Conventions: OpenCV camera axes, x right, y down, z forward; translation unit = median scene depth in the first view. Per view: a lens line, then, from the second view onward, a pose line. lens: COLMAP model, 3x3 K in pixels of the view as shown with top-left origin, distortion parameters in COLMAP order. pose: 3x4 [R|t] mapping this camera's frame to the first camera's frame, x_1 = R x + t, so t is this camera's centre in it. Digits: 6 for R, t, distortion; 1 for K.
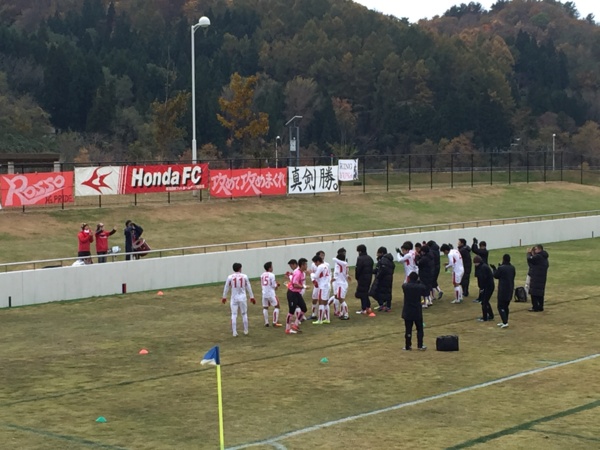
lens RADIAL K [[1406.1, 0, 300.0], [0, 1406.1, 225.0], [0, 0, 1]] dist [0.067314, -0.137334]
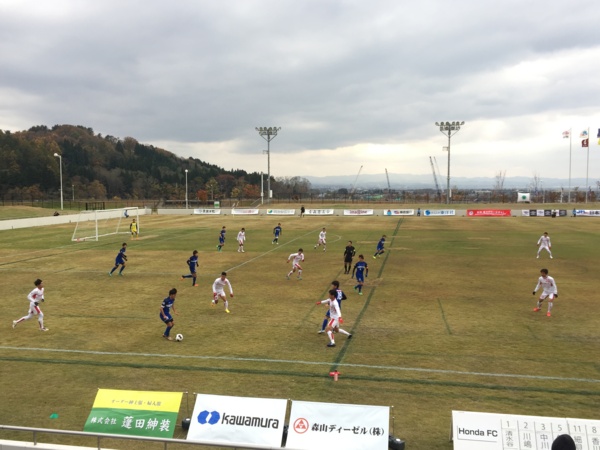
lens RADIAL K [[589.4, 0, 300.0], [0, 589.4, 225.0], [0, 0, 1]] dist [0.105150, -0.126762]
pose [[0.877148, -0.028482, 0.479374, 0.105429], [0.027487, 0.999581, 0.009094, 0.004678], [-0.479432, 0.005200, 0.877563, -0.088865]]
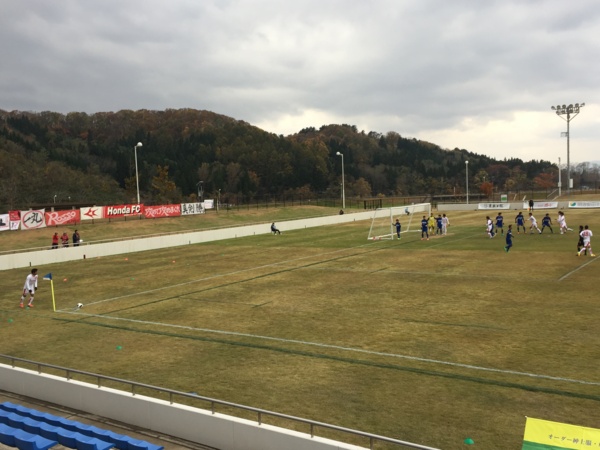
lens RADIAL K [[629.6, 0, 300.0], [0, 629.6, 225.0], [0, 0, 1]] dist [0.072301, 0.002133]
pose [[0.995863, -0.042730, 0.080196, 0.078390], [0.042954, 0.999076, -0.001067, 0.003467], [-0.080076, 0.004507, 0.996779, -0.065734]]
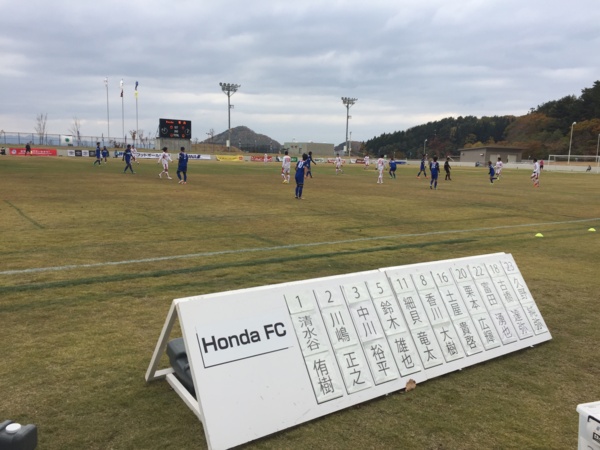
lens RADIAL K [[503.2, 0, 300.0], [0, 503.2, 225.0], [0, 0, 1]] dist [0.036710, -0.002319]
pose [[0.263484, -0.117970, 0.957423, 0.152740], [0.025284, 0.992998, 0.115395, 0.032407], [-0.964332, -0.006197, 0.264622, -0.021369]]
